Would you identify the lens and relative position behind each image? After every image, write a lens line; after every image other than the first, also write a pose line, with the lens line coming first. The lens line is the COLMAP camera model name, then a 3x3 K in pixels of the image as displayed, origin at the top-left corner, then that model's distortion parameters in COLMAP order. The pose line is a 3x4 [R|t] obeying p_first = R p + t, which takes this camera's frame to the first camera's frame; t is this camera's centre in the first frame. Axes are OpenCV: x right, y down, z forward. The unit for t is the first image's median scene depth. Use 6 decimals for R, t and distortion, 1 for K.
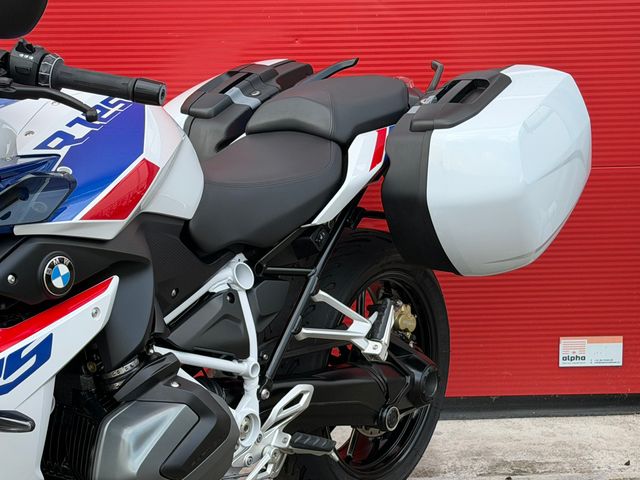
lens RADIAL K [[1432.6, 0, 320.0], [0, 1432.6, 240.0], [0, 0, 1]] dist [0.133804, 0.112556]
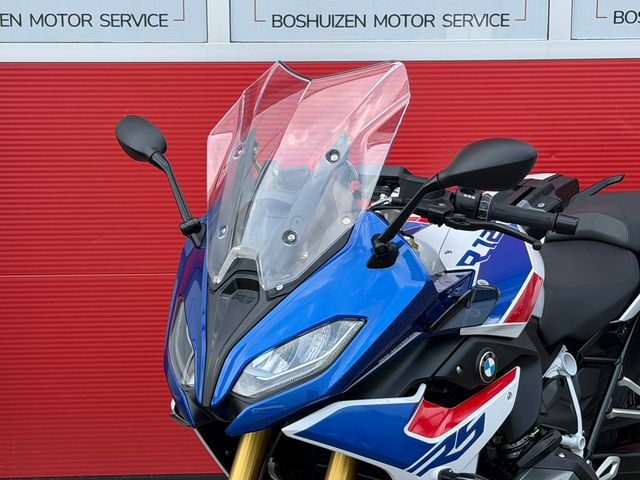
lens RADIAL K [[1429.6, 0, 336.1], [0, 1429.6, 239.0], [0, 0, 1]] dist [0.169508, 0.068838]
pose [[0.999712, 0.010803, -0.021419, -0.223094], [-0.011780, 0.998869, -0.046068, -0.021715], [0.020897, 0.046307, 0.998709, -0.211228]]
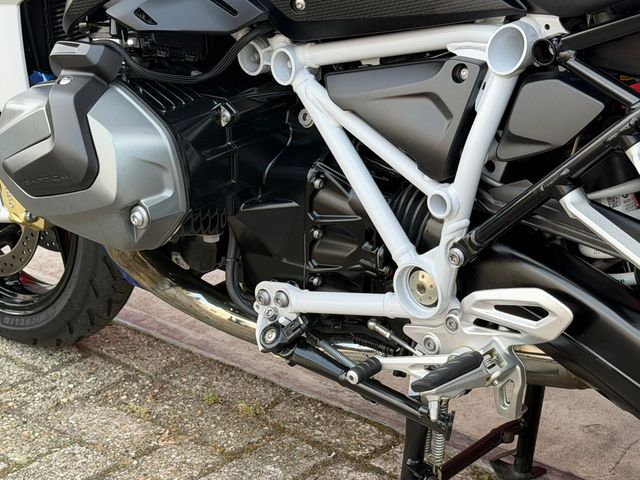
lens RADIAL K [[1436.5, 0, 311.1], [0, 1436.5, 221.8], [0, 0, 1]] dist [0.133162, 0.003546]
pose [[-0.108239, 0.376885, -0.919914, 0.484137], [-0.168074, 0.905092, 0.390589, -0.117678], [0.979814, 0.196891, -0.034622, 0.955402]]
